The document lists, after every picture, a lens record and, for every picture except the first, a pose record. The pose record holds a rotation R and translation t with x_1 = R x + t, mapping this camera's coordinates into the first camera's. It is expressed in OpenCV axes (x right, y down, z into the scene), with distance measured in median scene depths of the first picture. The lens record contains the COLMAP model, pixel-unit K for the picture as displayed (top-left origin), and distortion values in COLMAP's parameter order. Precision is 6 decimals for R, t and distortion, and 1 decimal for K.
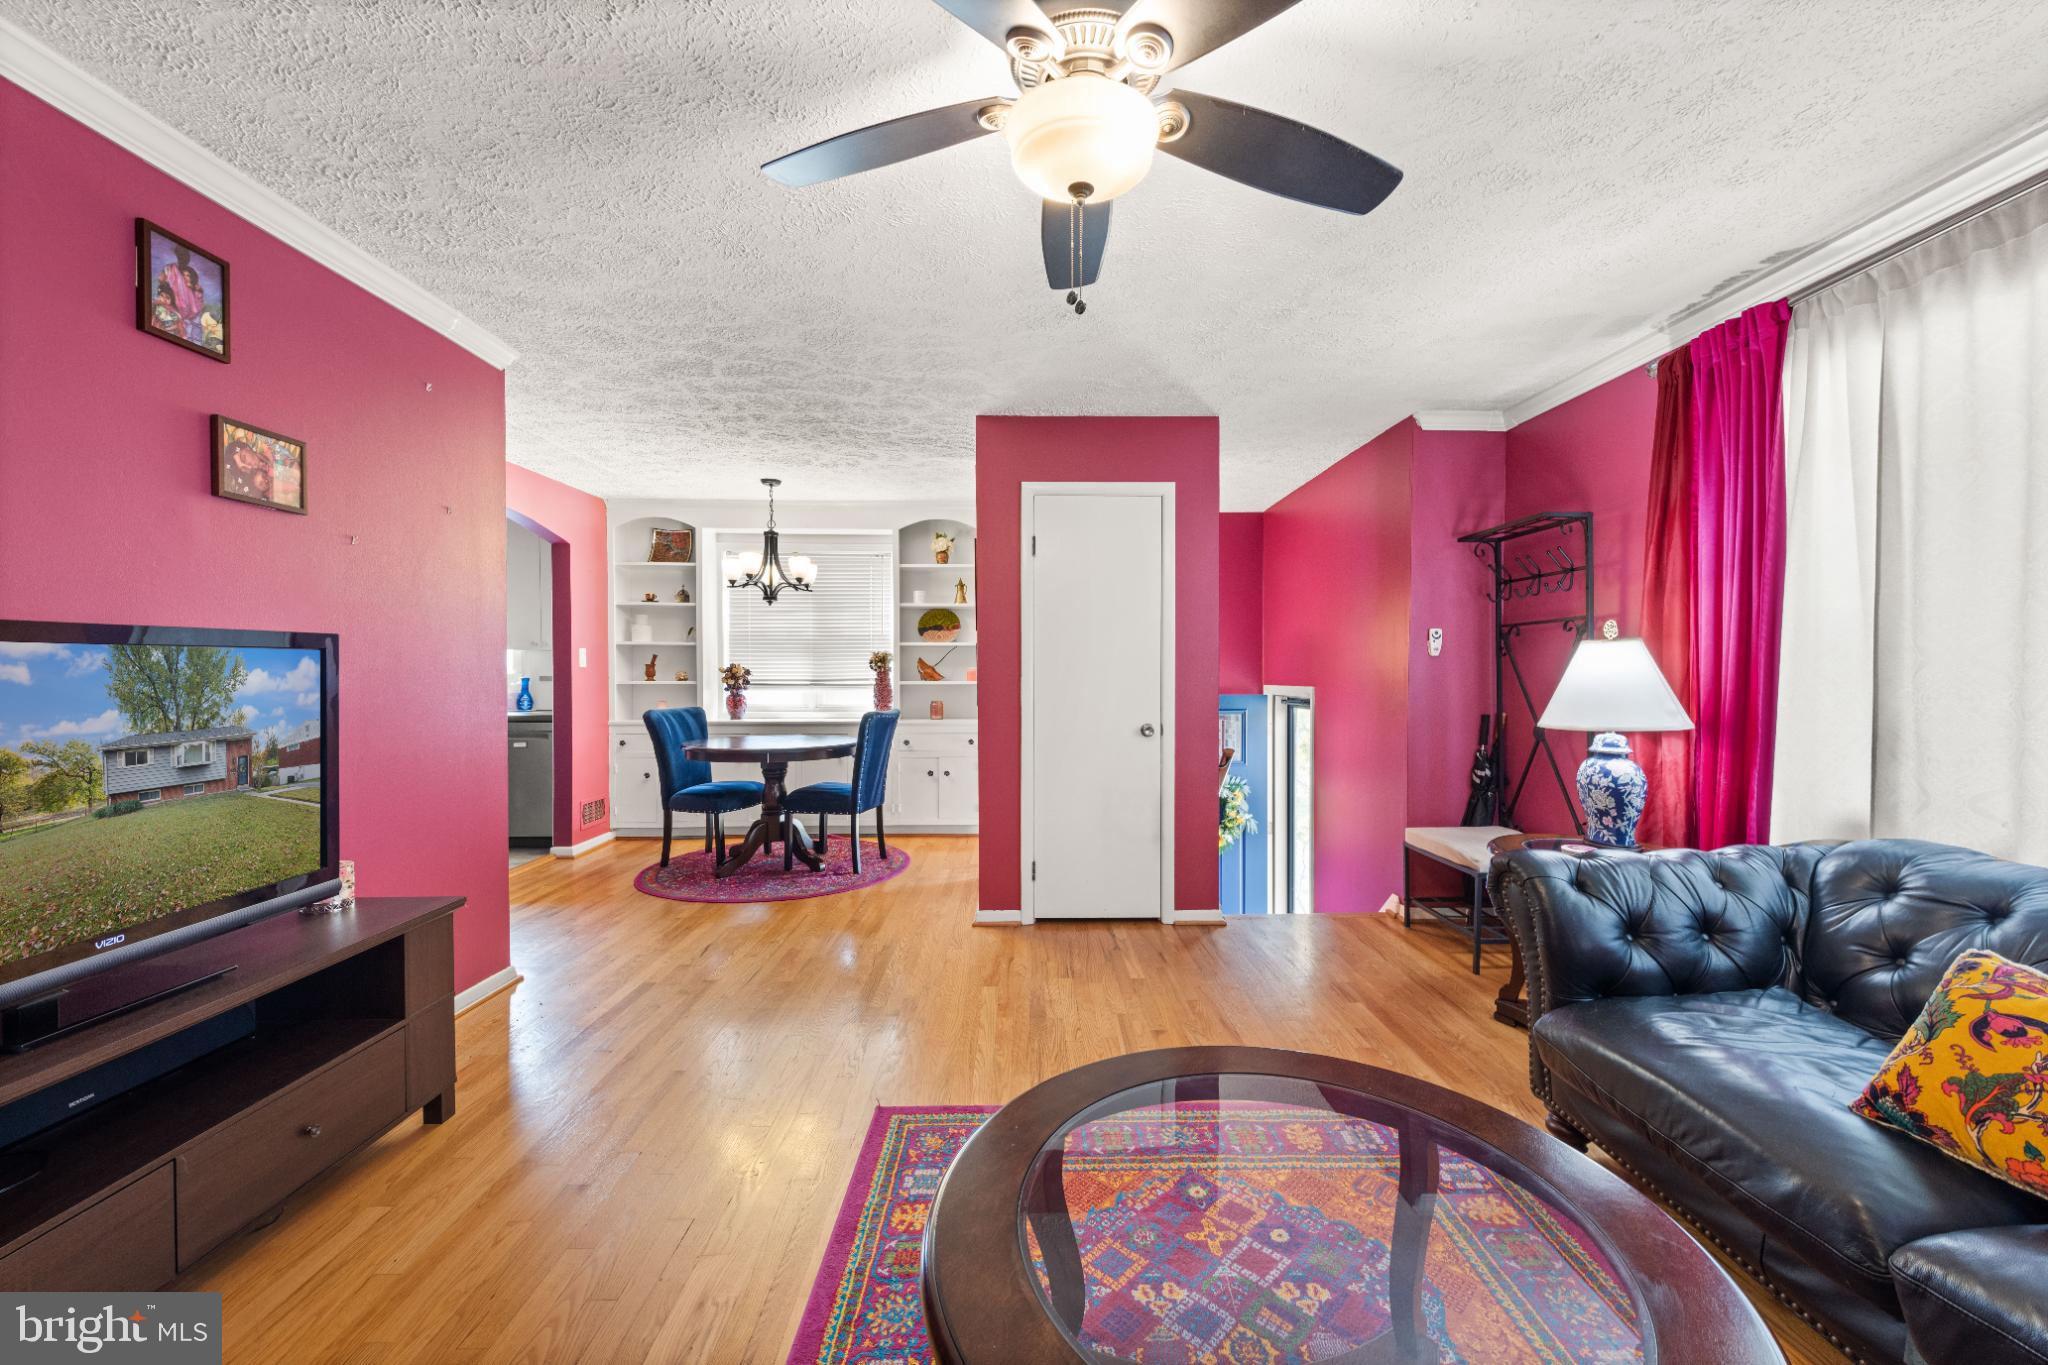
lens RADIAL K [[811.5, 0, 1030.3], [0, 811.5, 687.1], [0, 0, 1]] dist [0.019836, -0.004886]
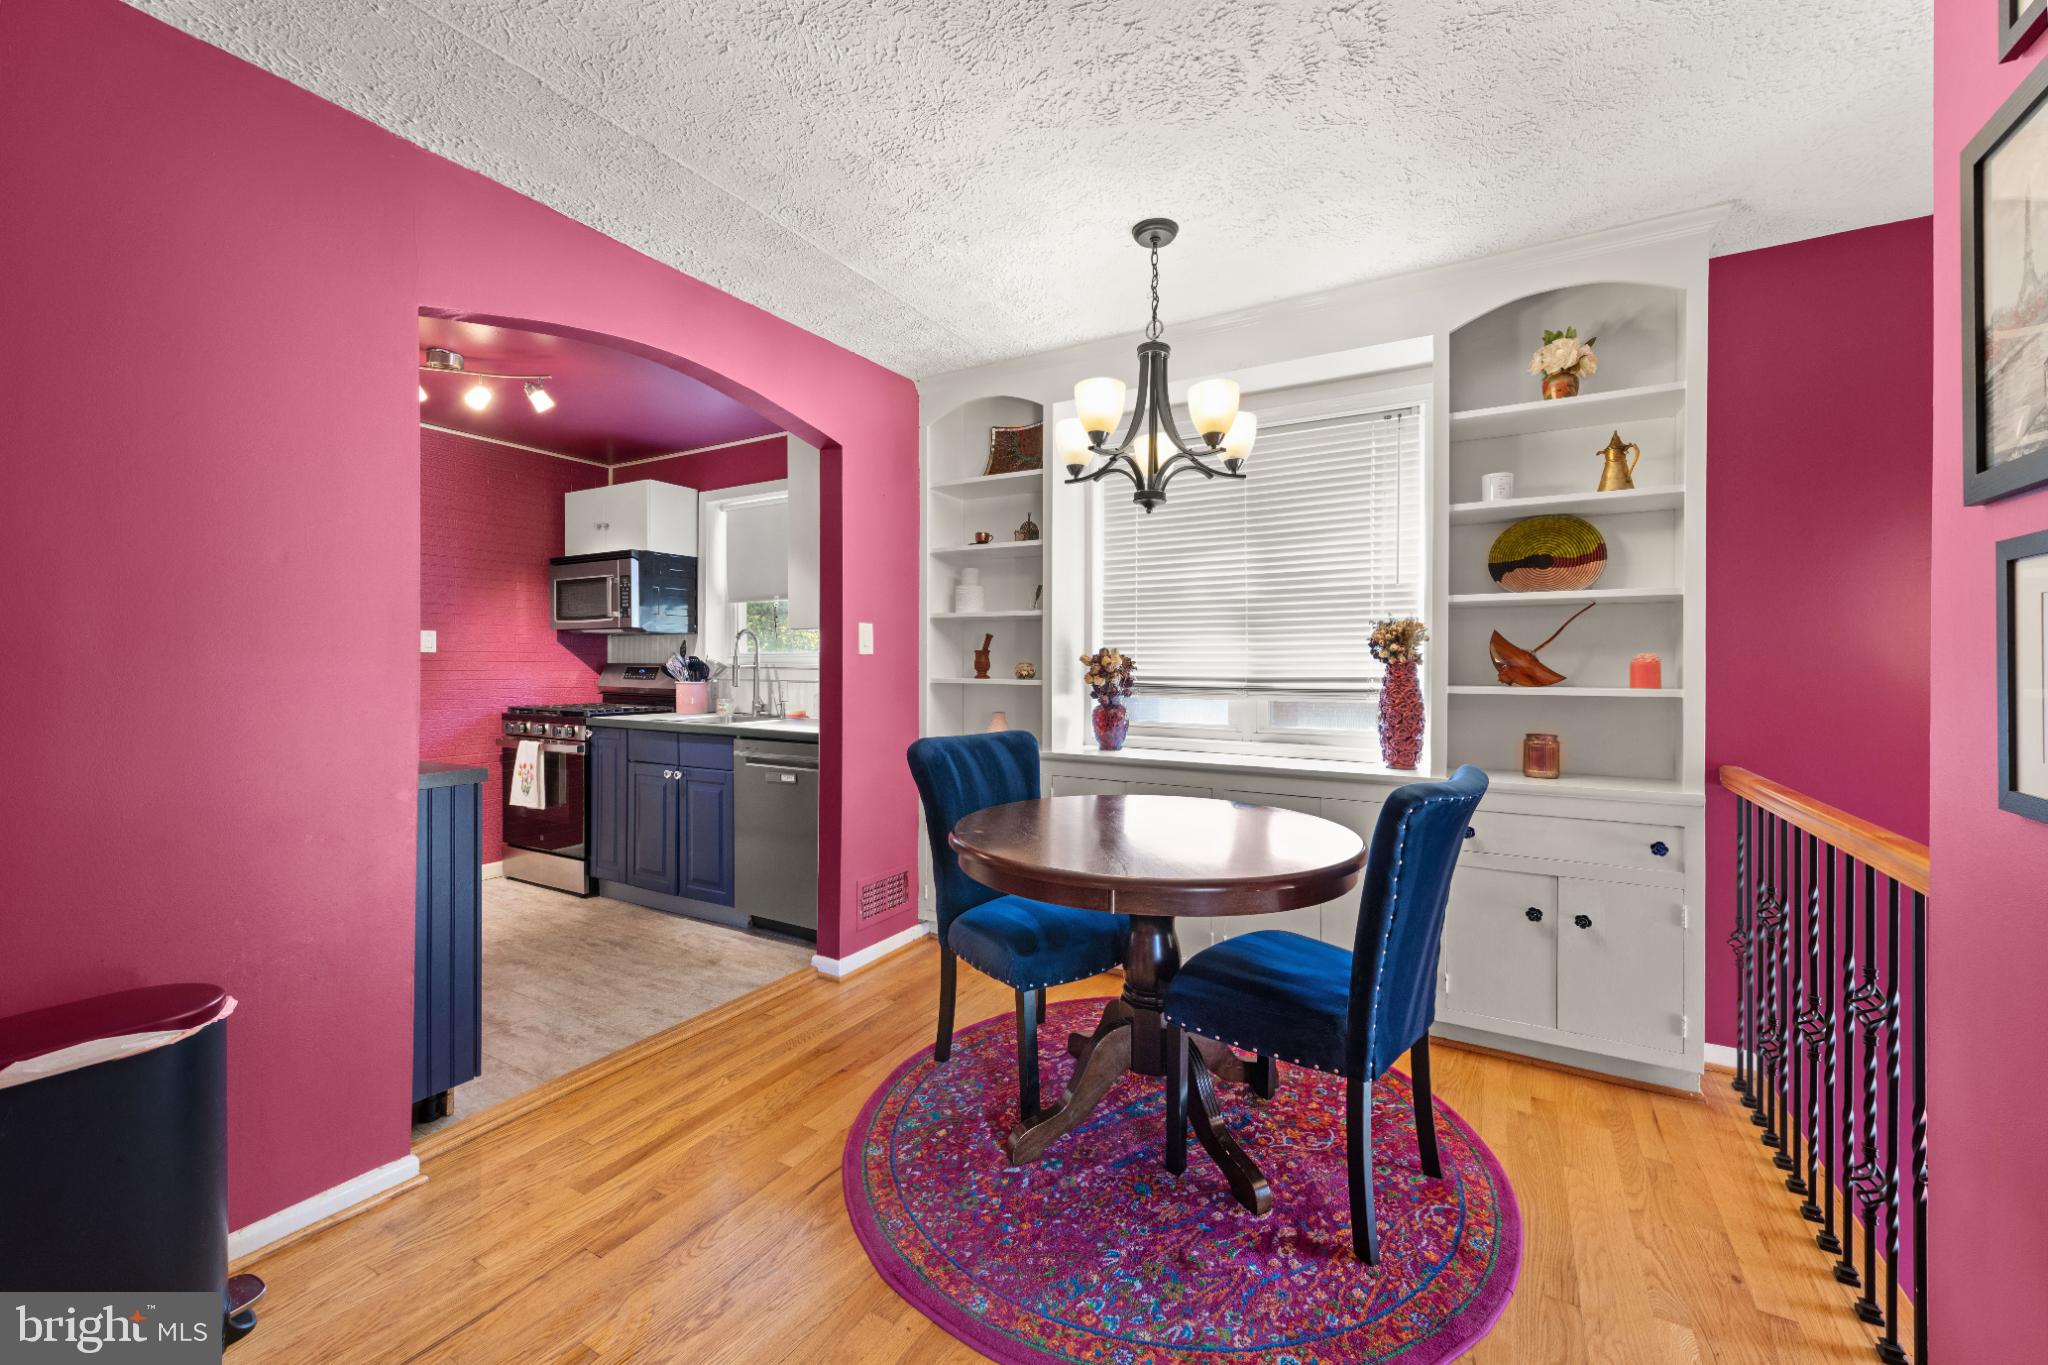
lens RADIAL K [[803.9, 0, 1052.4], [0, 803.9, 674.9], [0, 0, 1]] dist [0.000555, -0.000230]
pose [[0.870238, 0.009548, -0.492539, -0.159213], [-0.011161, 0.999938, -0.000335, -0.012775], [0.492505, 0.005789, 0.870290, 0.628189]]
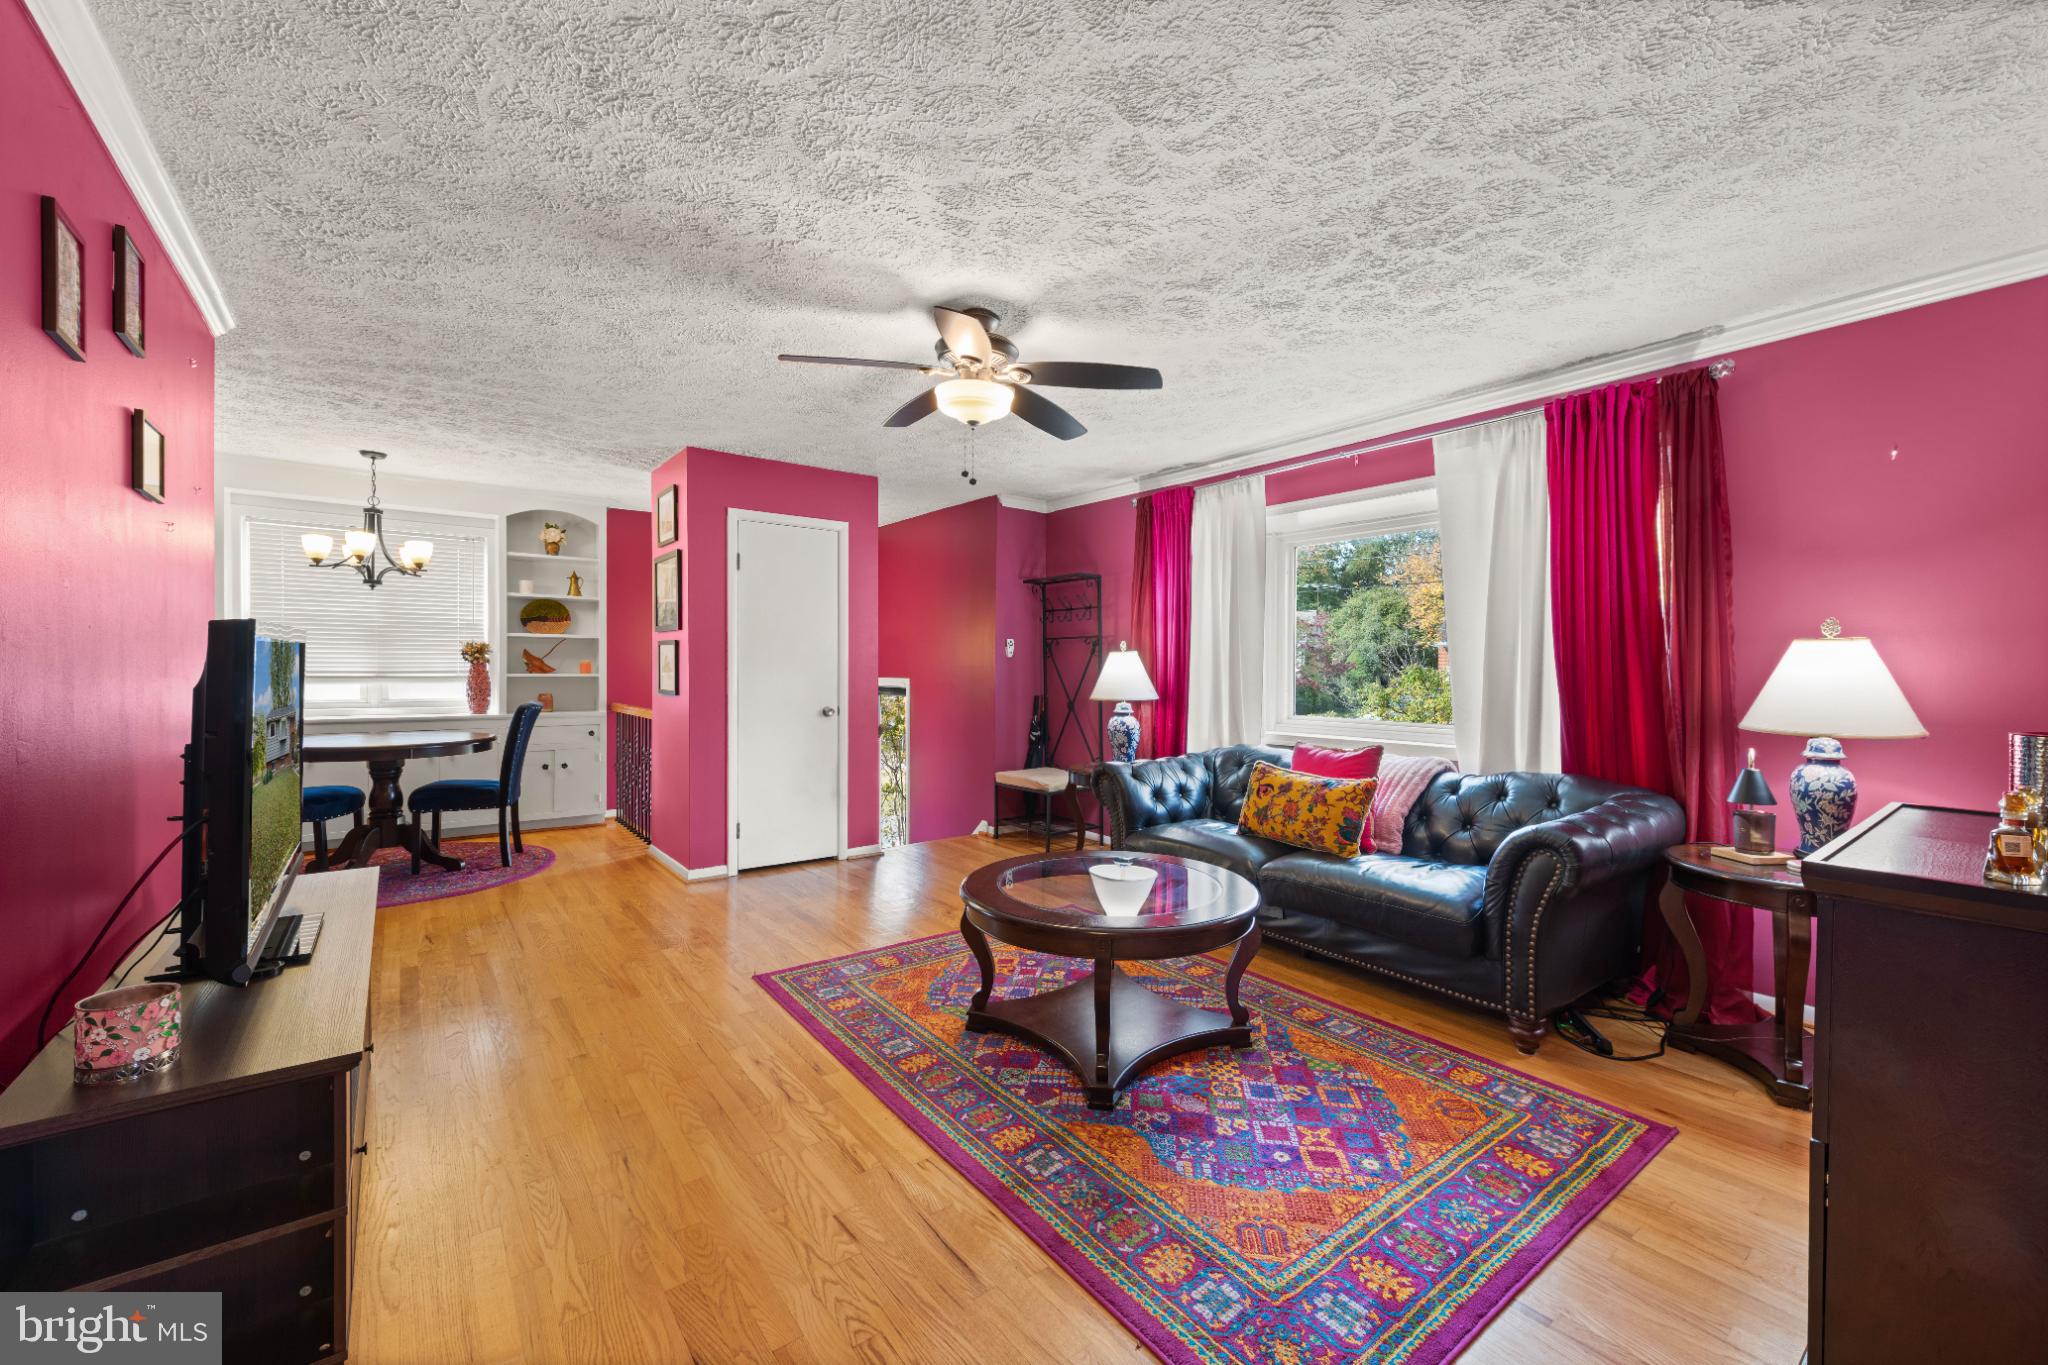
lens RADIAL K [[833.3, 0, 1031.2], [0, 833.3, 671.8], [0, 0, 1]] dist [0.001082, -0.000050]
pose [[0.804114, 0.003485, 0.594464, -0.295501], [0.003087, 0.999945, -0.010039, 0.003305], [-0.594467, 0.009908, 0.804059, -0.198191]]
